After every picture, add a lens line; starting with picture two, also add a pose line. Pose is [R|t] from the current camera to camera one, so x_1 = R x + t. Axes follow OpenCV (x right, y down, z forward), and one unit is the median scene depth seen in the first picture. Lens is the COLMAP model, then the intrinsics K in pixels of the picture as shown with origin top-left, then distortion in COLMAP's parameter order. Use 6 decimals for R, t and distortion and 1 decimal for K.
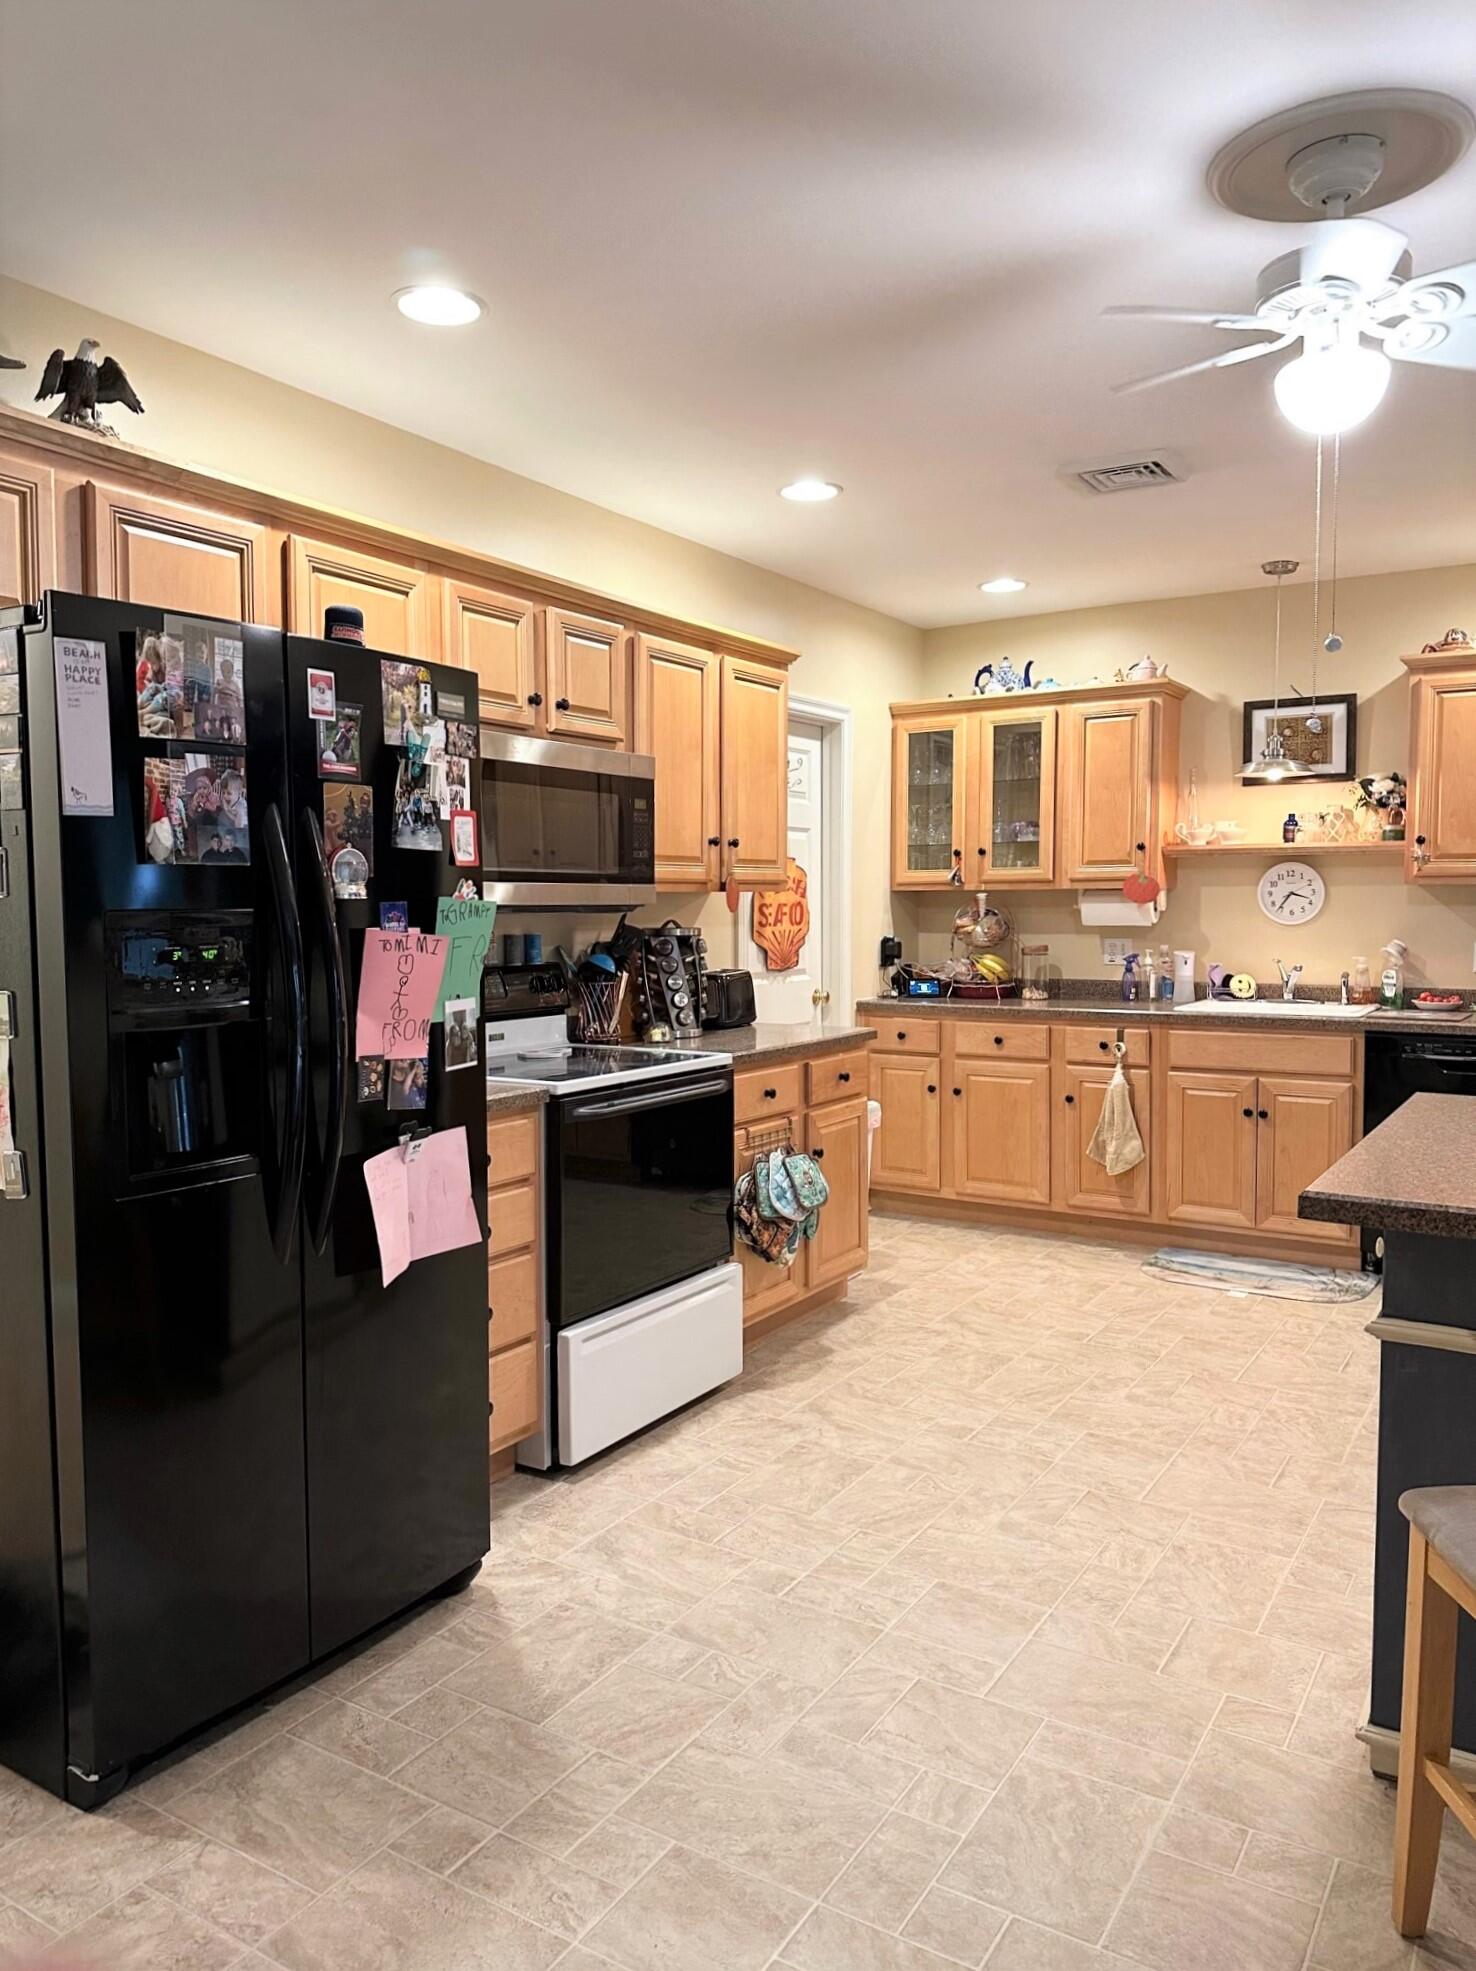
lens RADIAL K [[1397.2, 0, 736.6], [0, 1397.2, 985.7], [0, 0, 1]] dist [-0.001796, -0.001145]
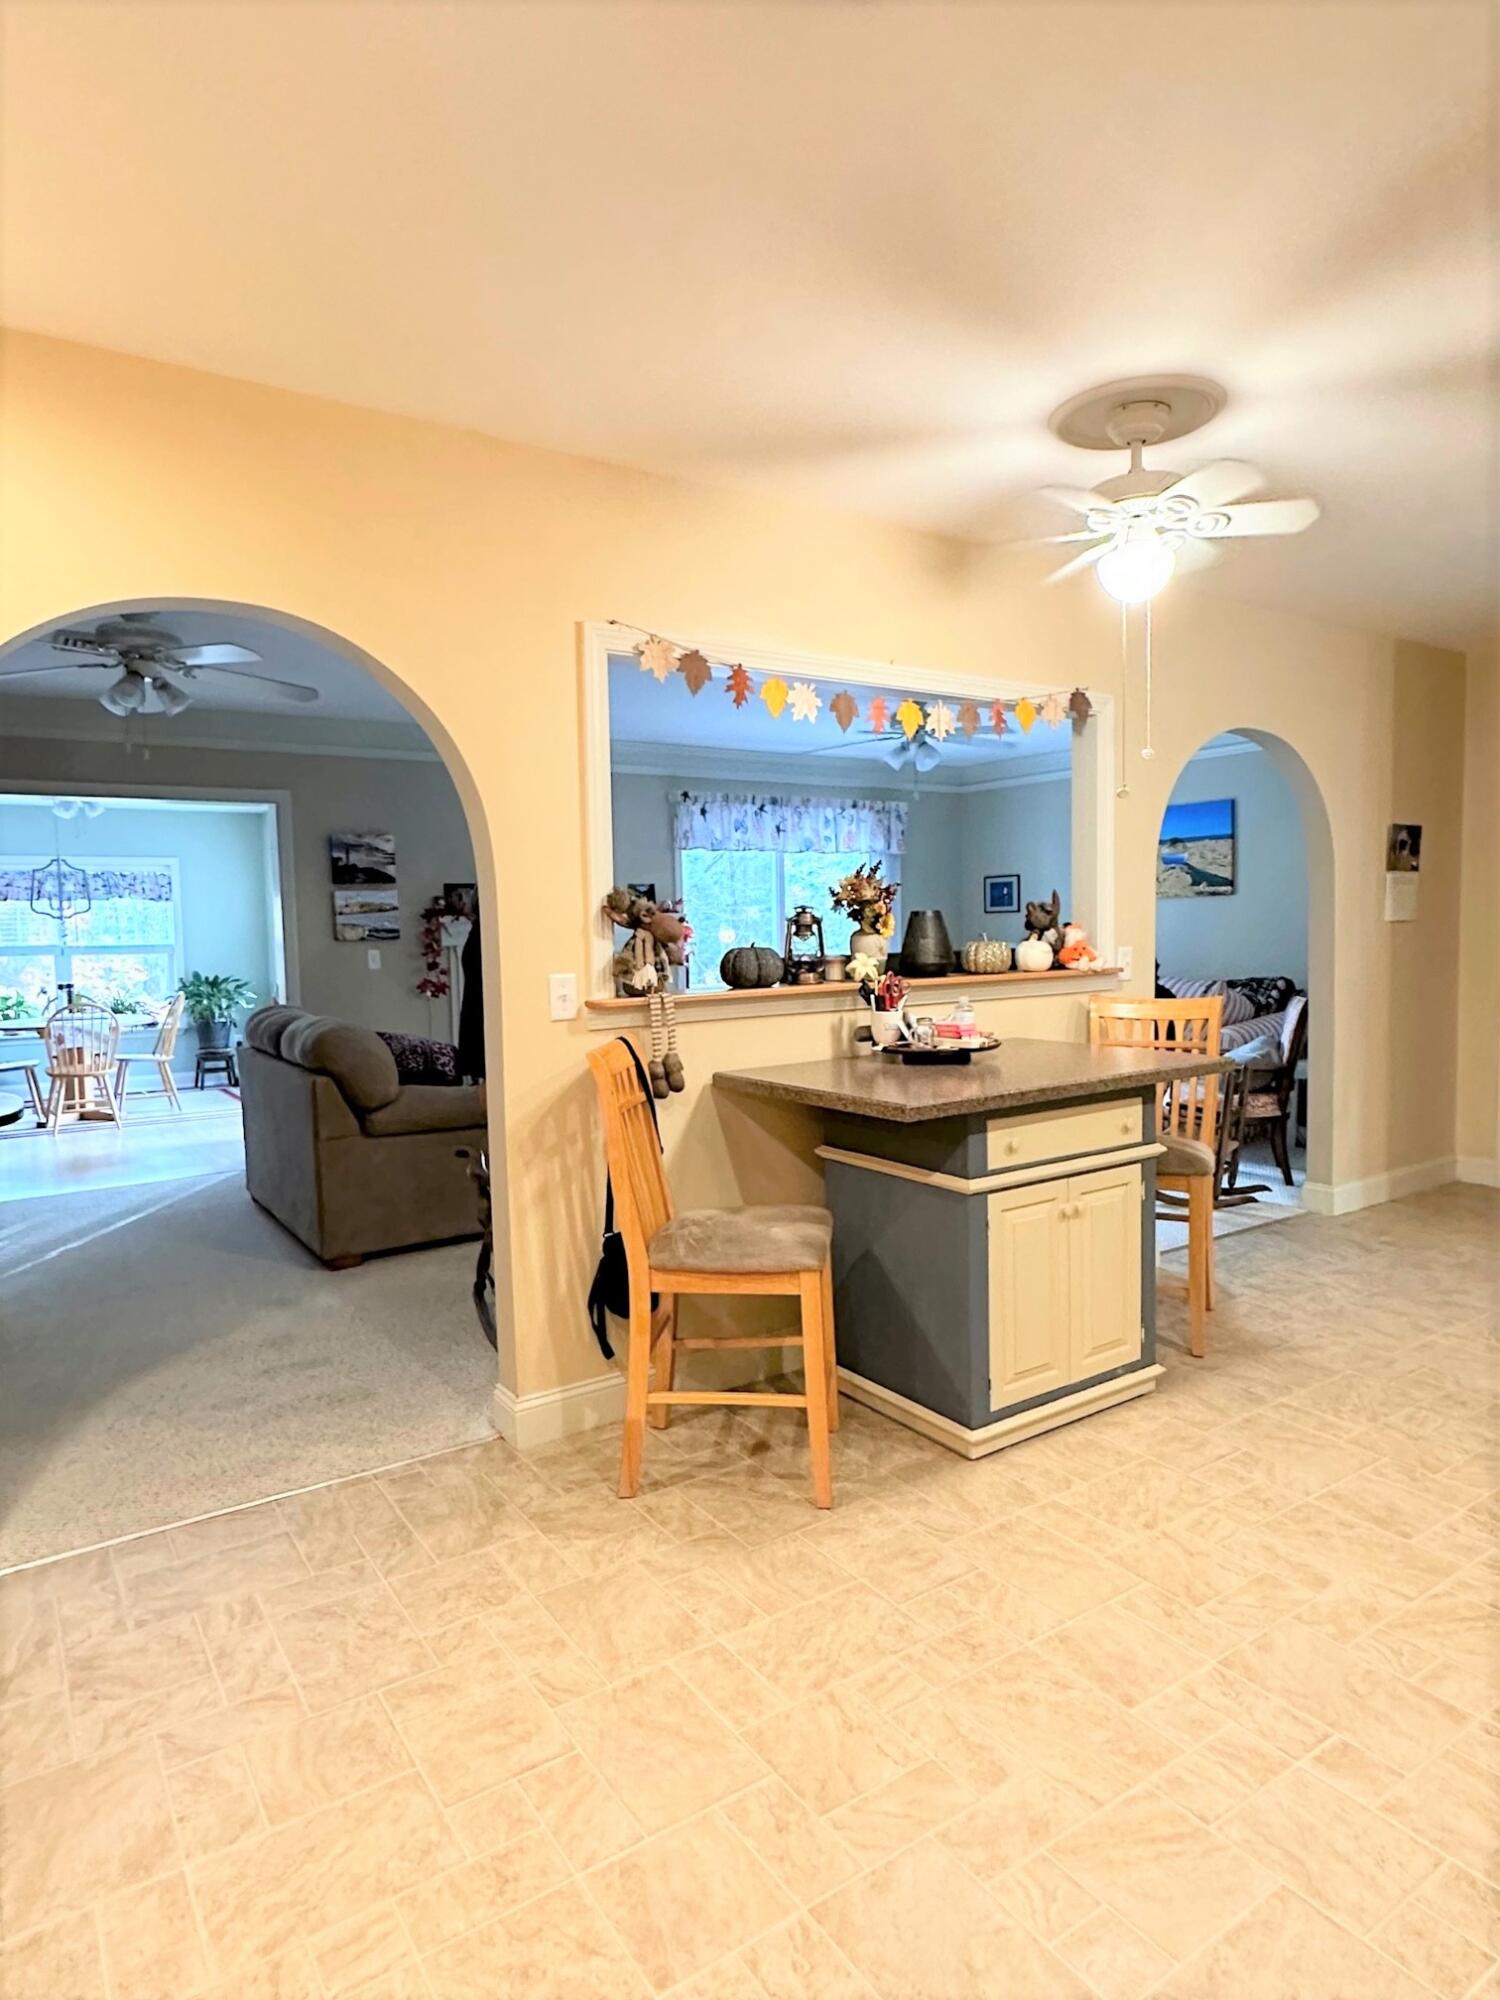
lens RADIAL K [[1165.6, 0, 751.1], [0, 1165.6, 1002.1], [0, 0, 1]] dist [-0.005115, -0.001208]
pose [[-0.912063, -0.002500, 0.410042, 0.207106], [0.052918, 0.990902, 0.123747, -0.108277], [-0.406621, 0.134564, -0.903633, 1.684752]]
